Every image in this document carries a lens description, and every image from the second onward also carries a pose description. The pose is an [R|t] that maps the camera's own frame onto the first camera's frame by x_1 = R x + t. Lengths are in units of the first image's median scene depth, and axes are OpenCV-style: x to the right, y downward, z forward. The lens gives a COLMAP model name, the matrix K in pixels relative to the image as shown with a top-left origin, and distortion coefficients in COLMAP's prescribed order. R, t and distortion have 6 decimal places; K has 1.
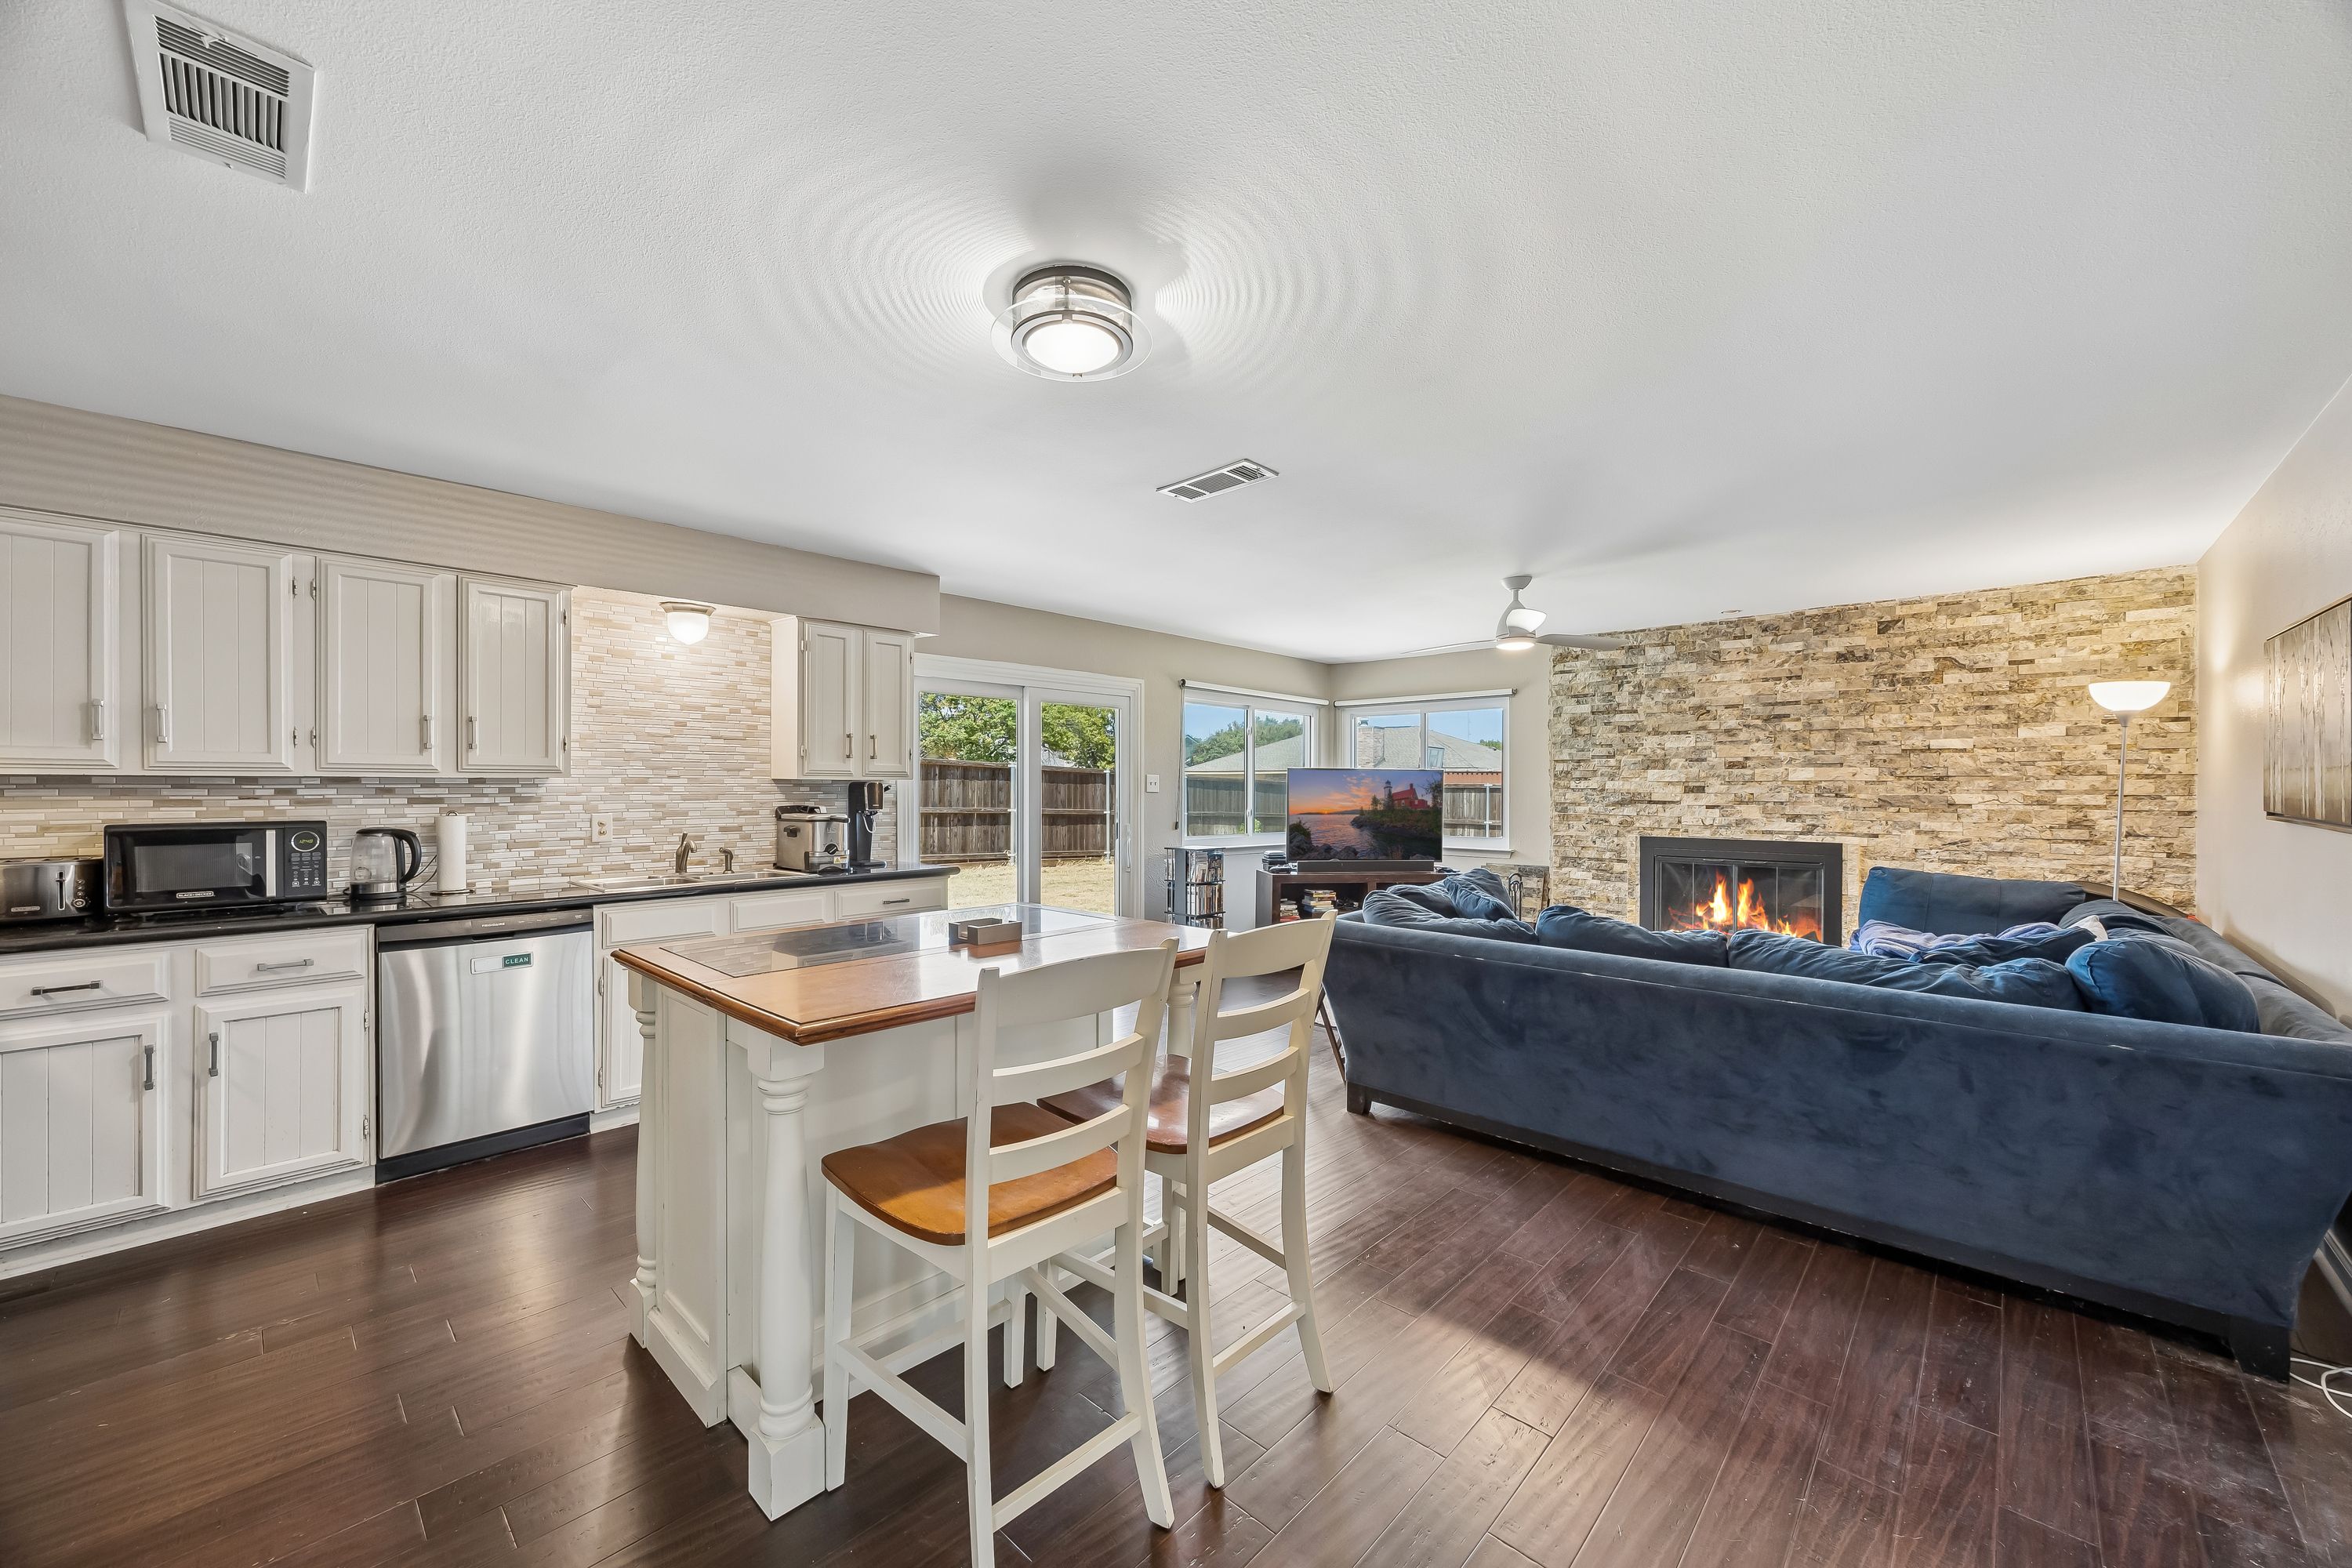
lens RADIAL K [[896.9, 0, 1166.5], [0, 896.9, 791.5], [0, 0, 1]] dist [-0.000922, -0.000412]
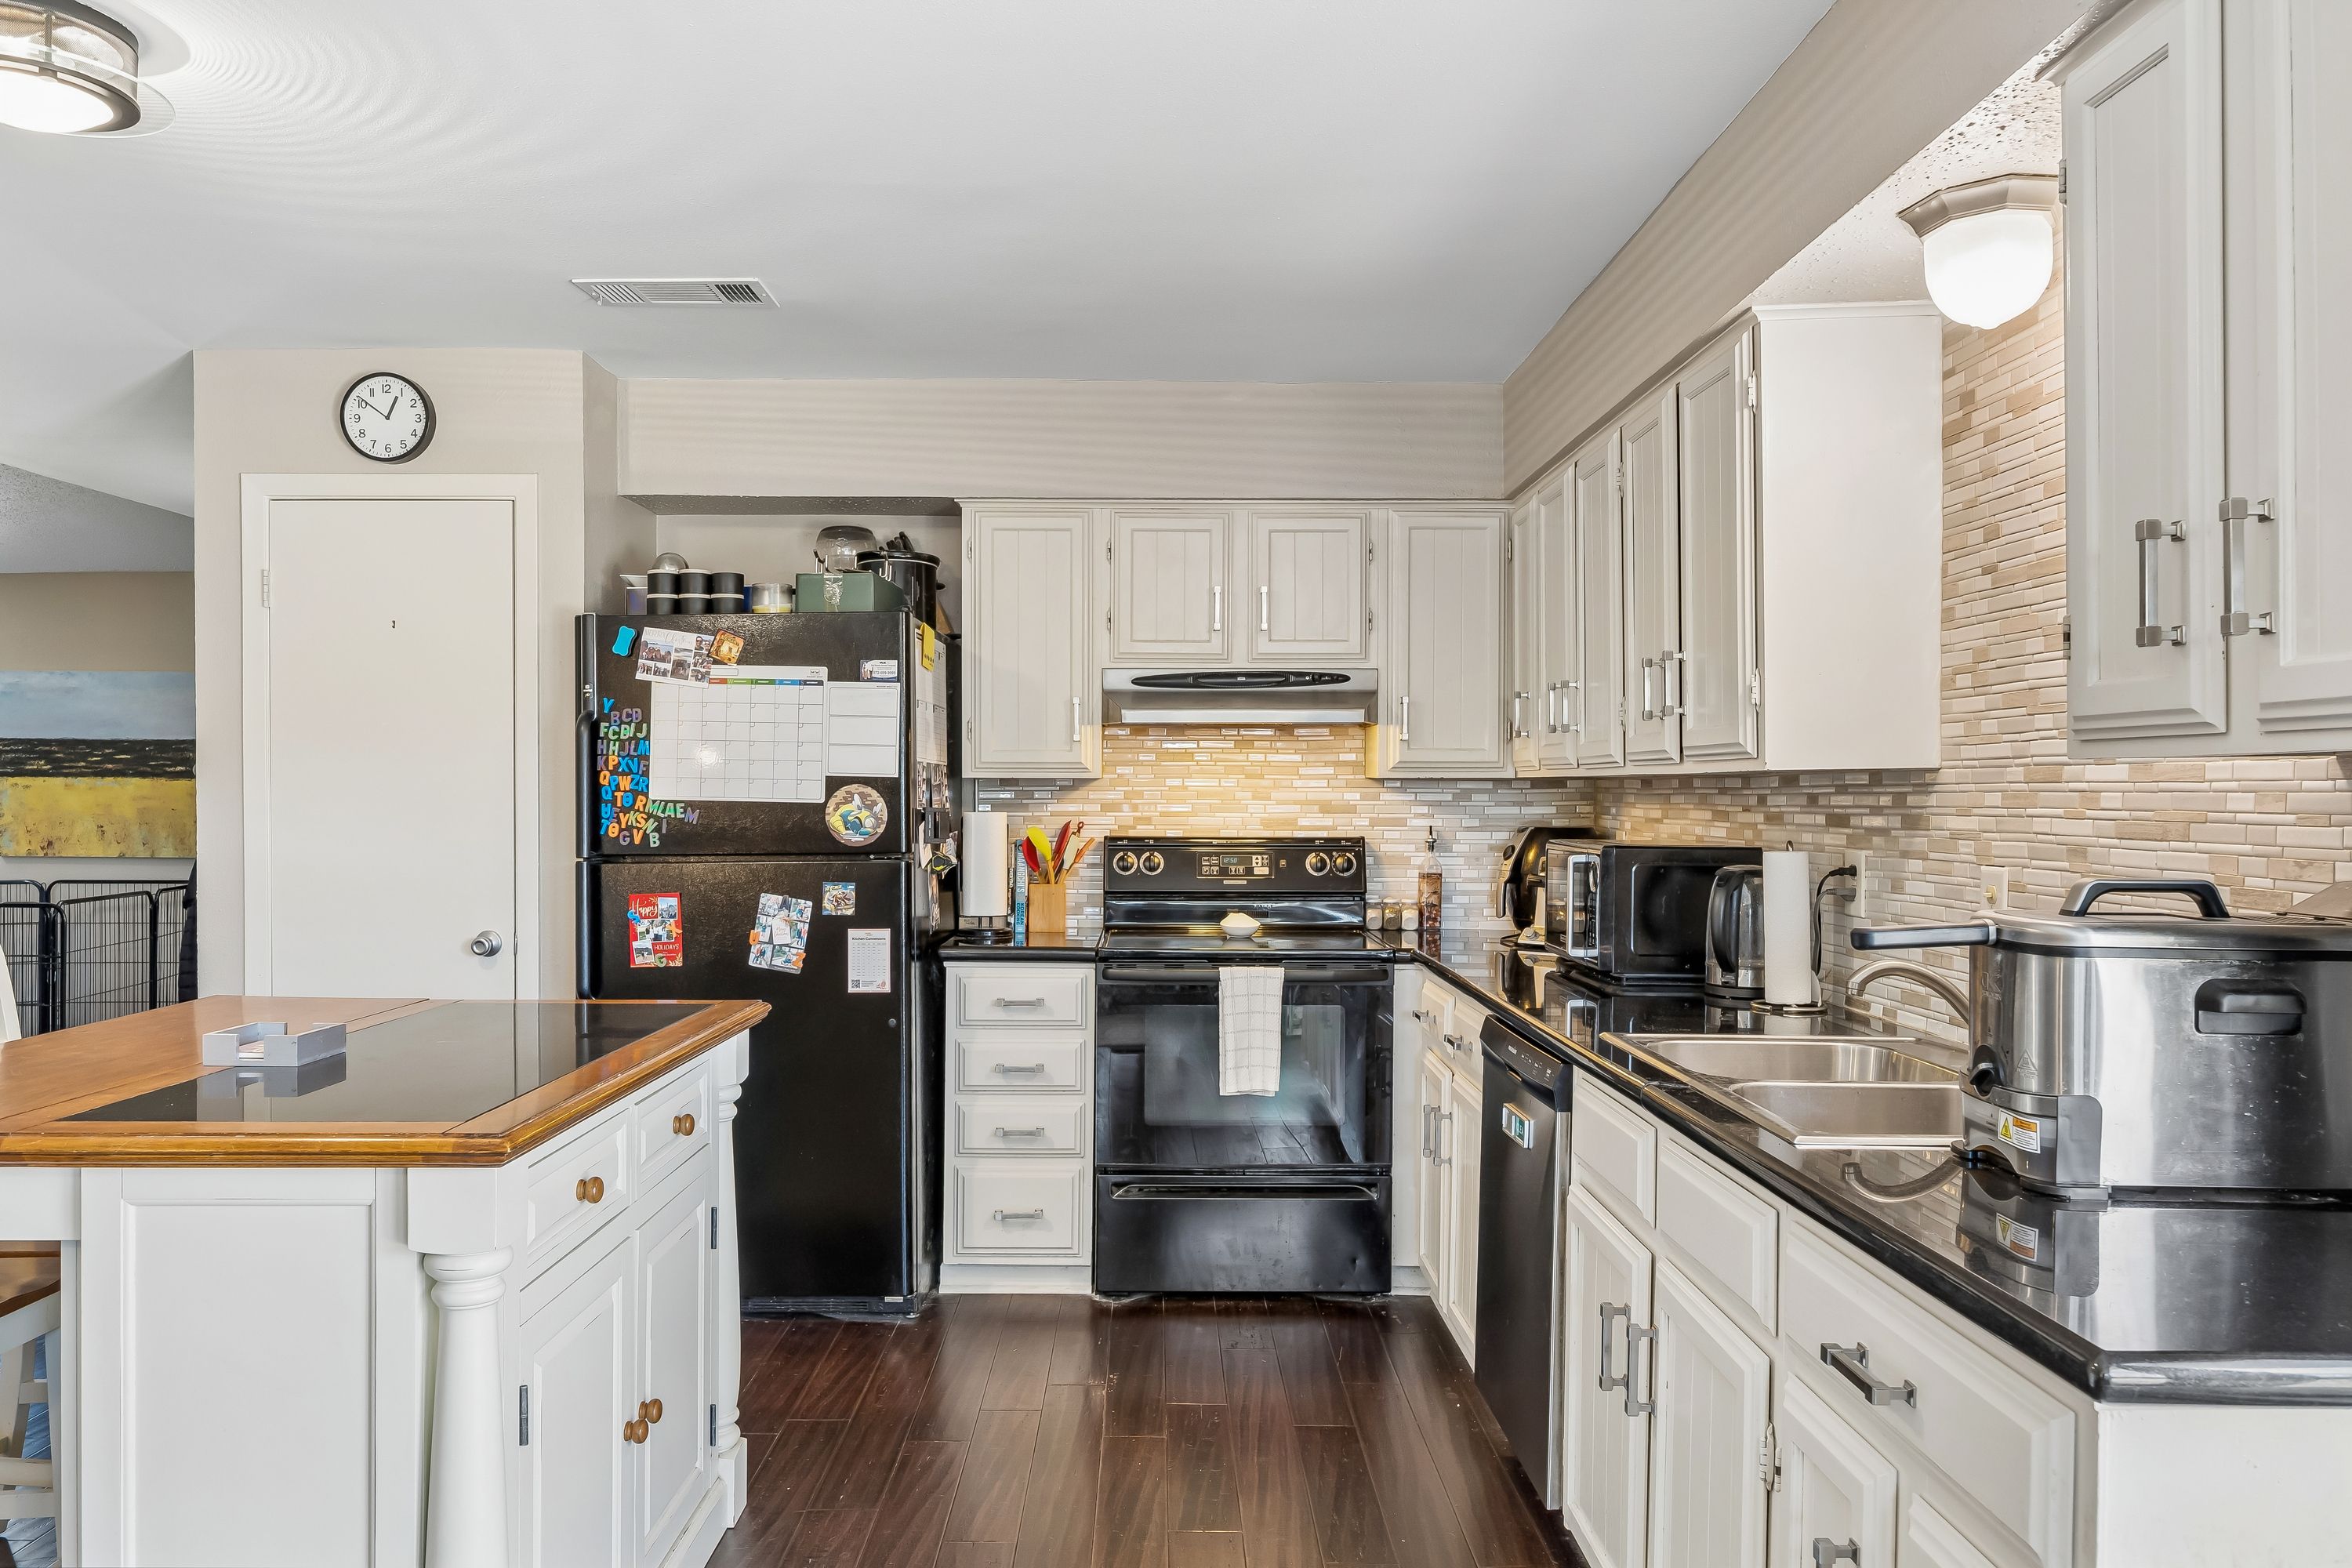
lens RADIAL K [[1683.5, 0, 1169.1], [0, 1683.5, 791.5], [0, 0, 1]] dist [0.002701, 0.001687]
pose [[-0.724144, 0.000070, -0.689648, 0.069394], [-0.004081, 0.999982, 0.004386, -0.007010], [0.689636, 0.005991, -0.724131, 1.244616]]
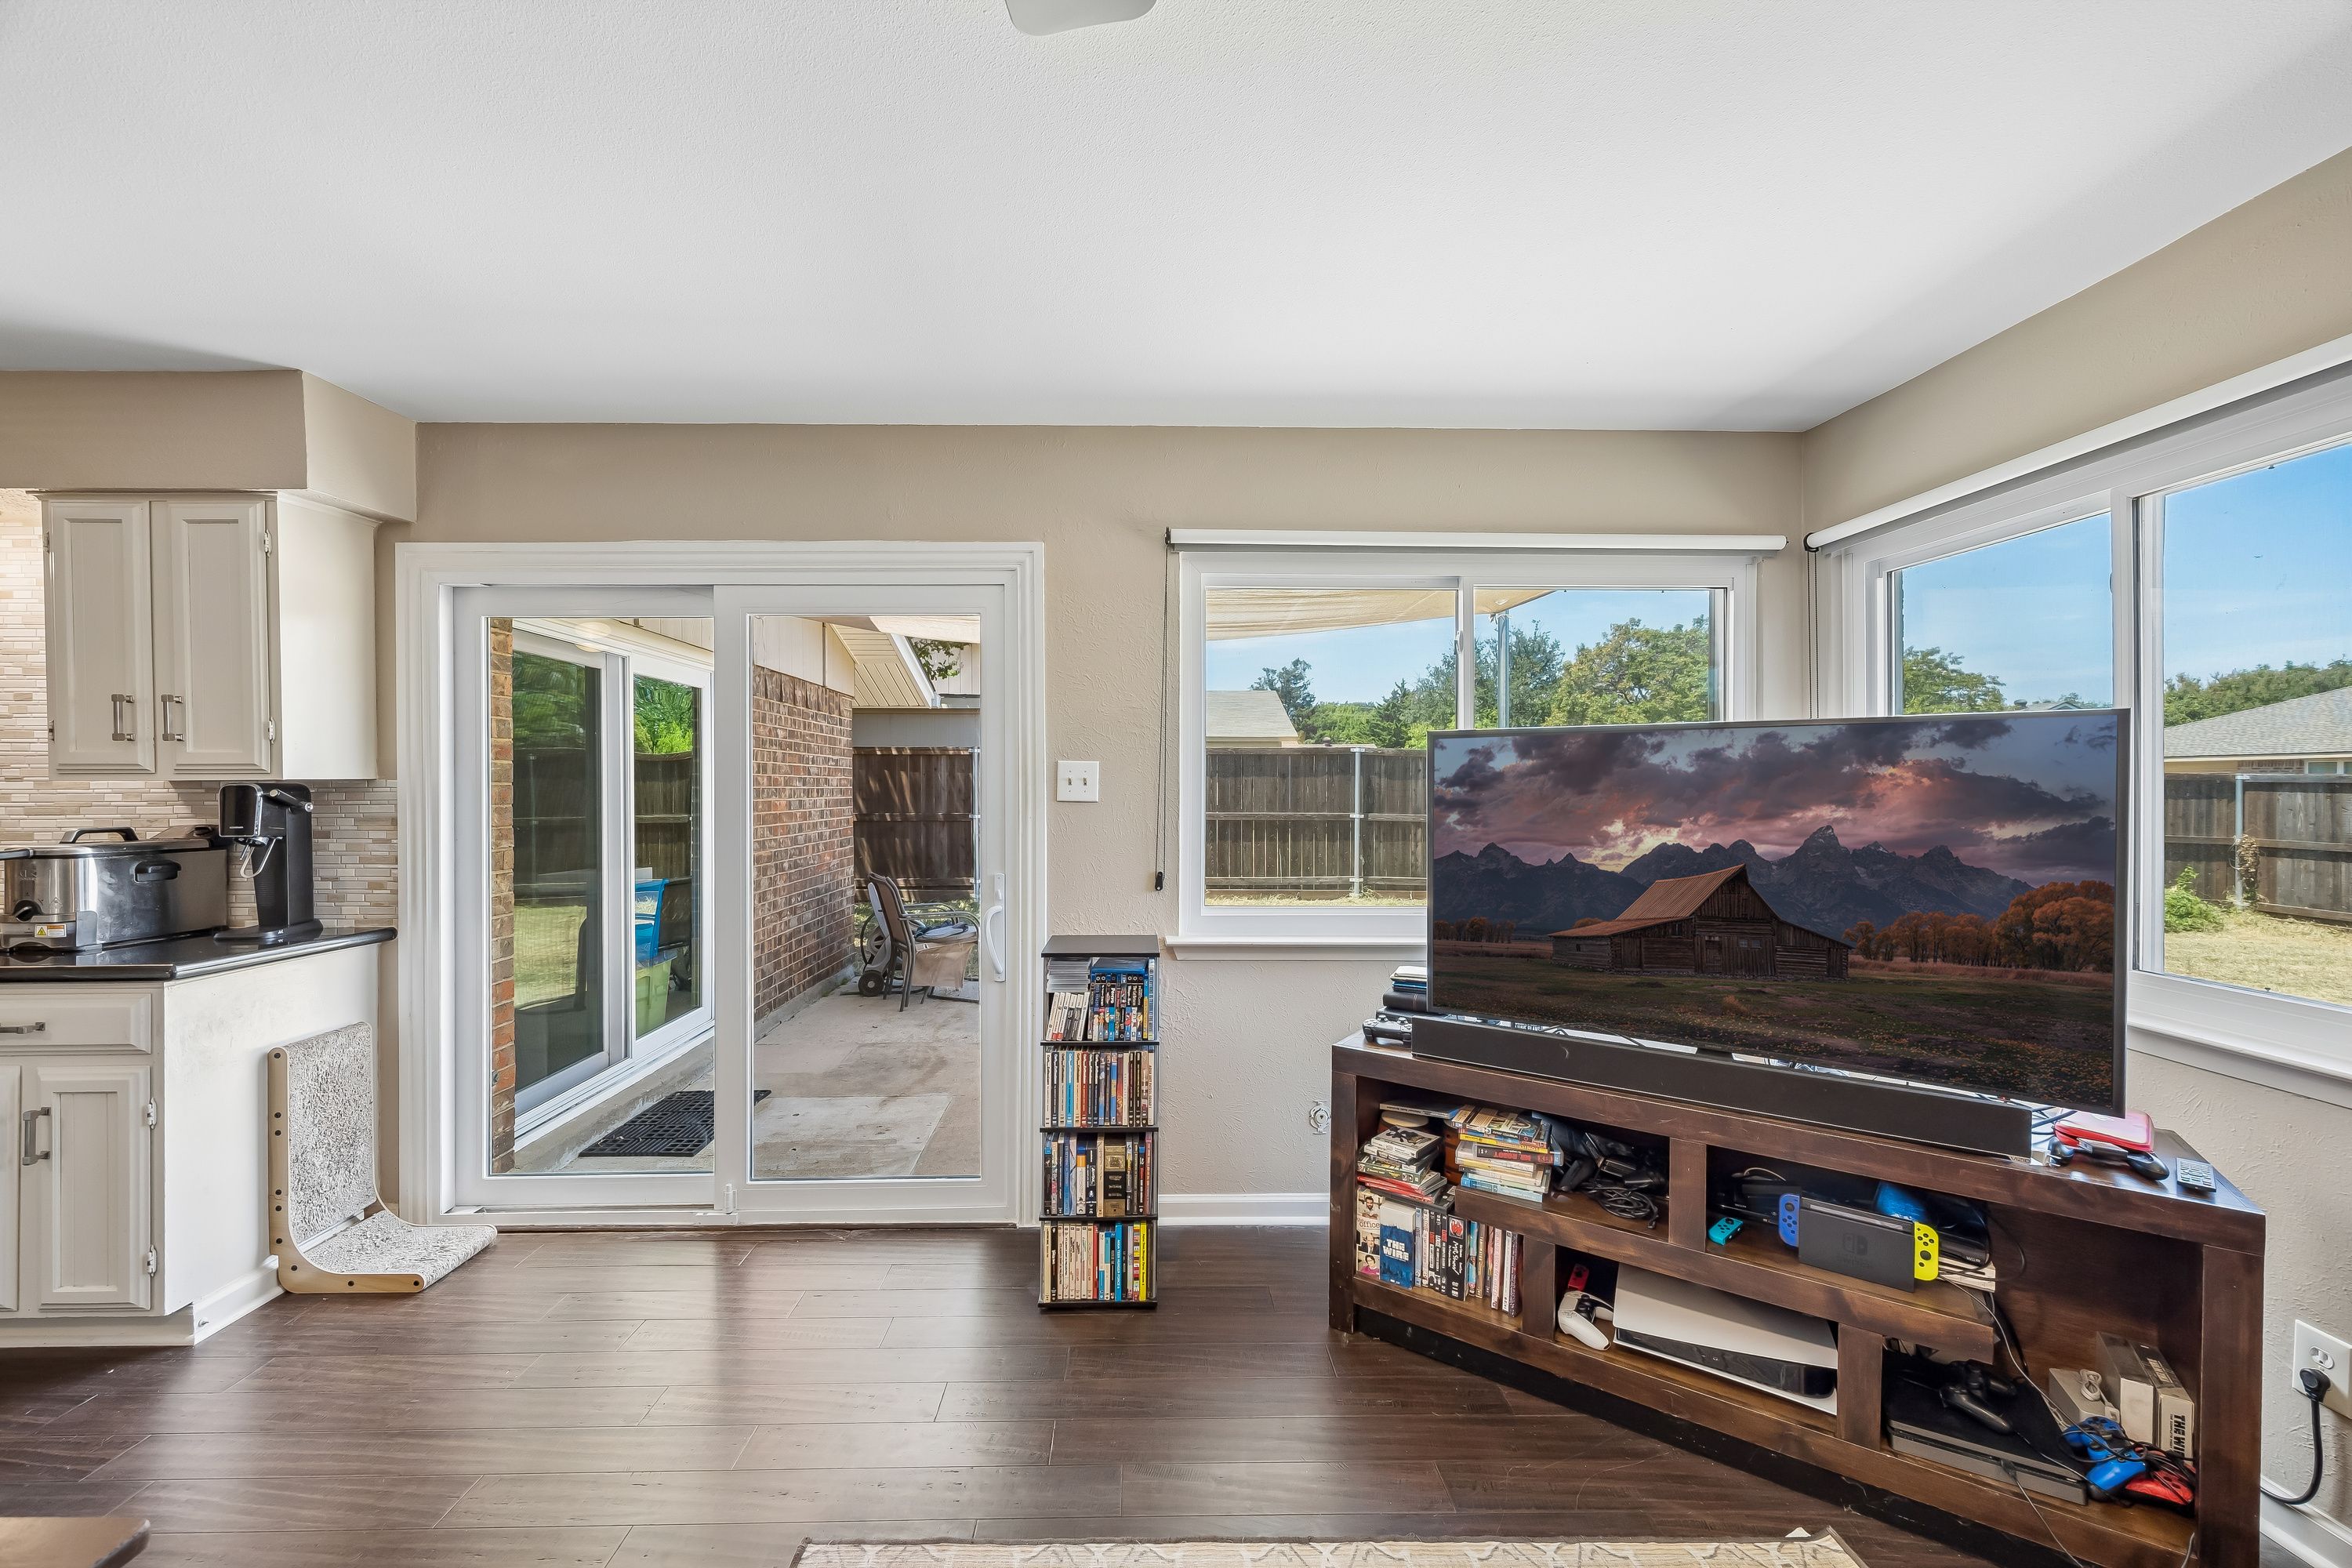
lens RADIAL K [[896.9, 0, 1166.5], [0, 896.9, 791.5], [0, 0, 1]] dist [-0.000922, -0.000412]
pose [[0.707104, 0.001910, -0.707106, 0.524534], [0.000920, 0.999993, 0.003622, -0.009178], [0.707108, -0.003212, 0.707098, 1.182316]]
